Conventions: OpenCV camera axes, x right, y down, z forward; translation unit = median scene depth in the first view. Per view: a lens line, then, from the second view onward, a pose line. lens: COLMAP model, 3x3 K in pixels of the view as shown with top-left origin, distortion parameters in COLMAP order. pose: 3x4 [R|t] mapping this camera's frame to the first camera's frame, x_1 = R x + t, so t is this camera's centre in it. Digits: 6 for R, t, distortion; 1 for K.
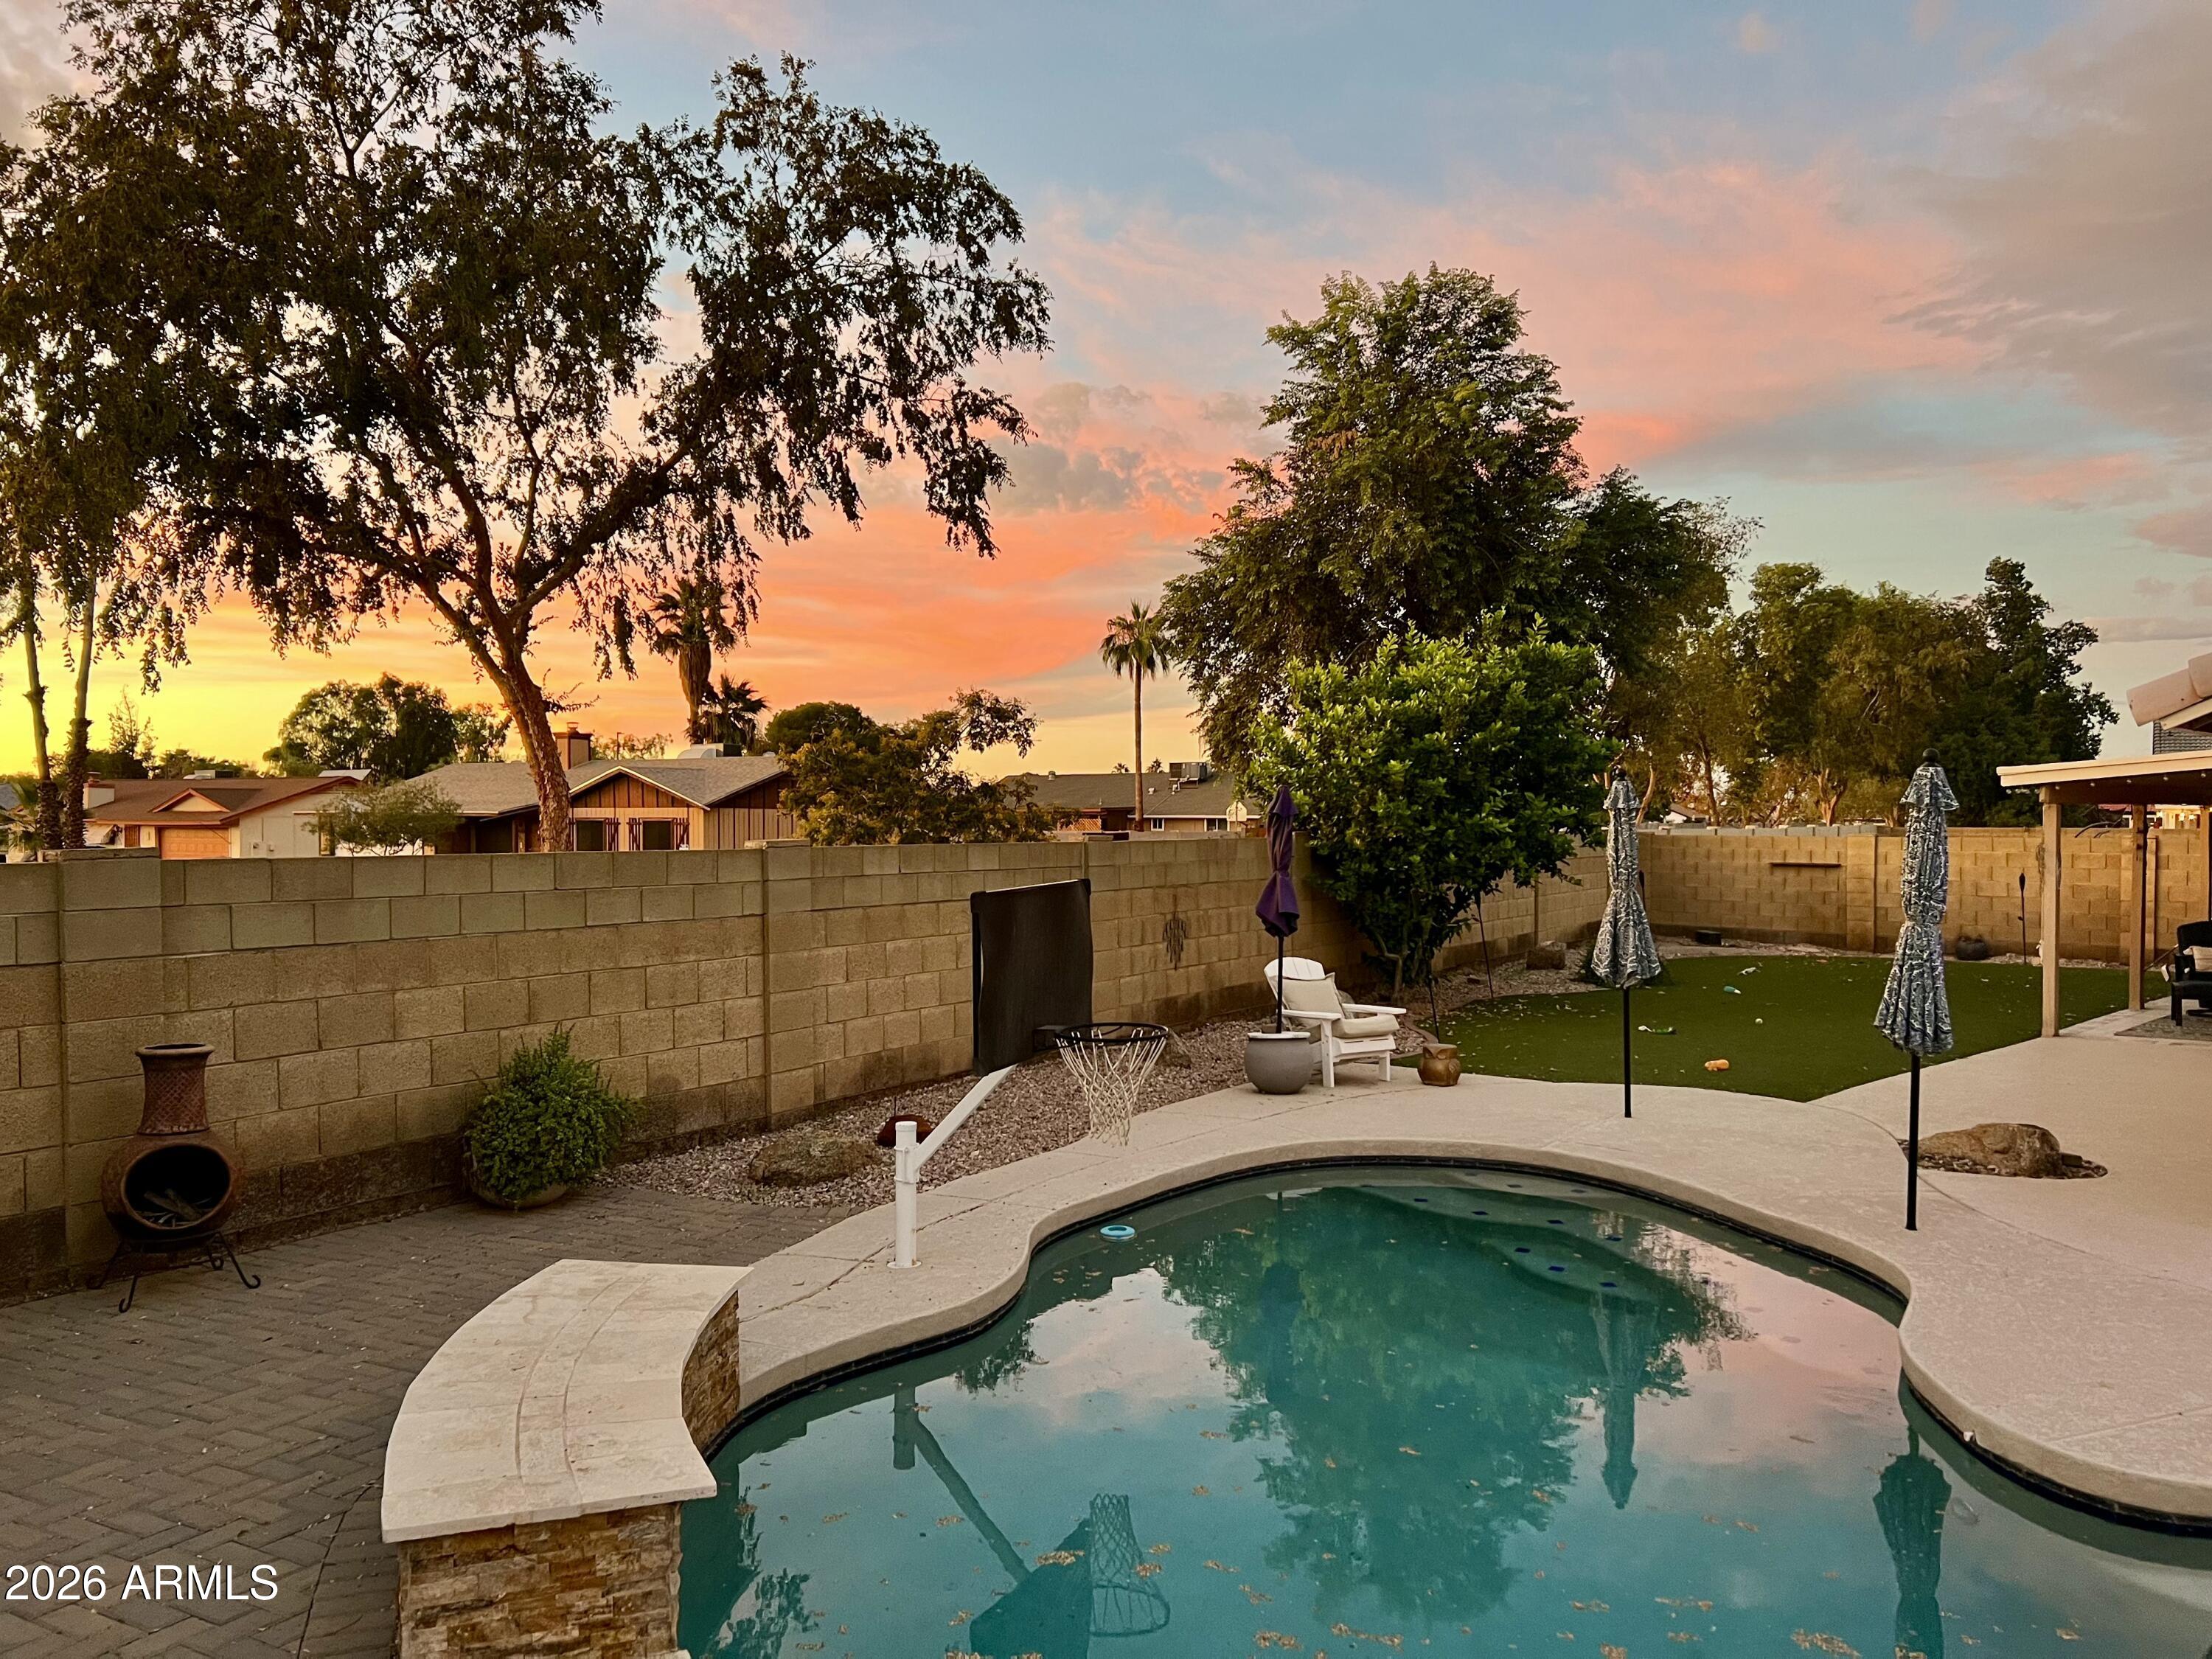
lens RADIAL K [[1711.8, 0, 1106.0], [0, 1711.8, 829.5], [0, 0, 1]] dist [0.001790, 0.000522]
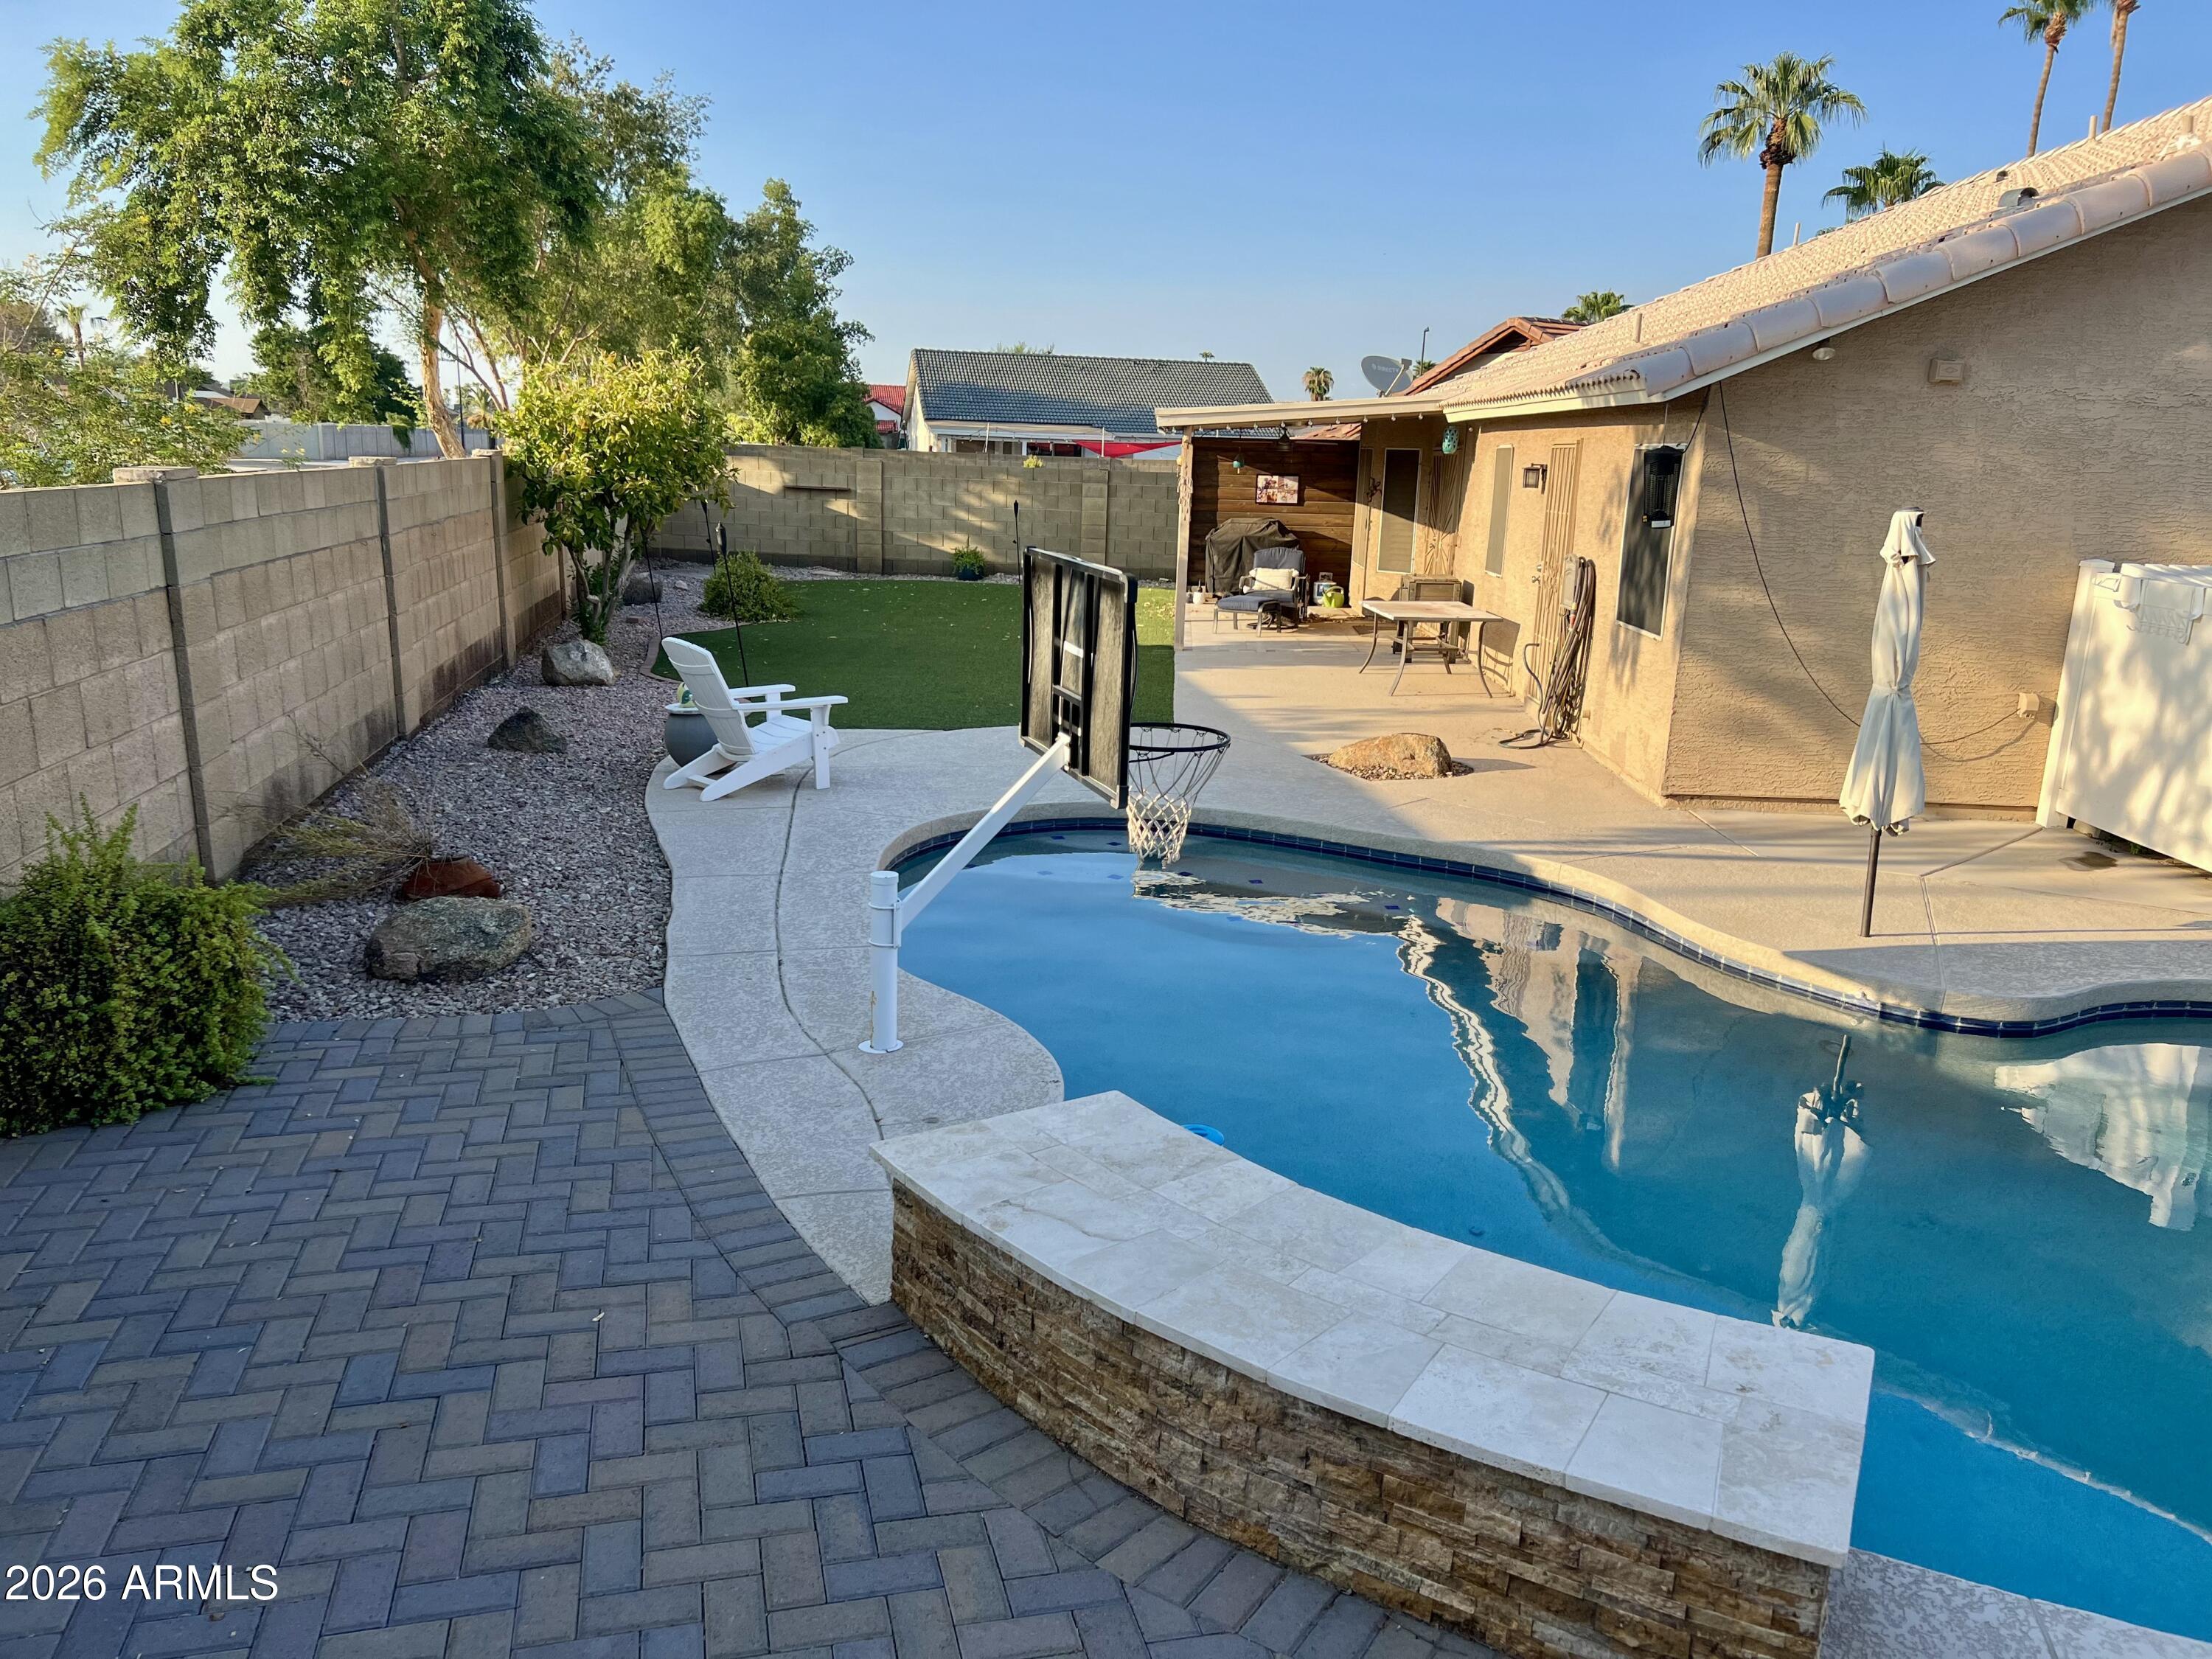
lens RADIAL K [[1745.8, 0, 1106.0], [0, 1745.8, 829.5], [0, 0, 1]] dist [0.005709, 0.002768]
pose [[0.734057, -0.123579, 0.667749, -0.340955], [-0.027079, 0.977194, 0.210616, -0.008737], [-0.678548, -0.172687, 0.713969, 0.229429]]
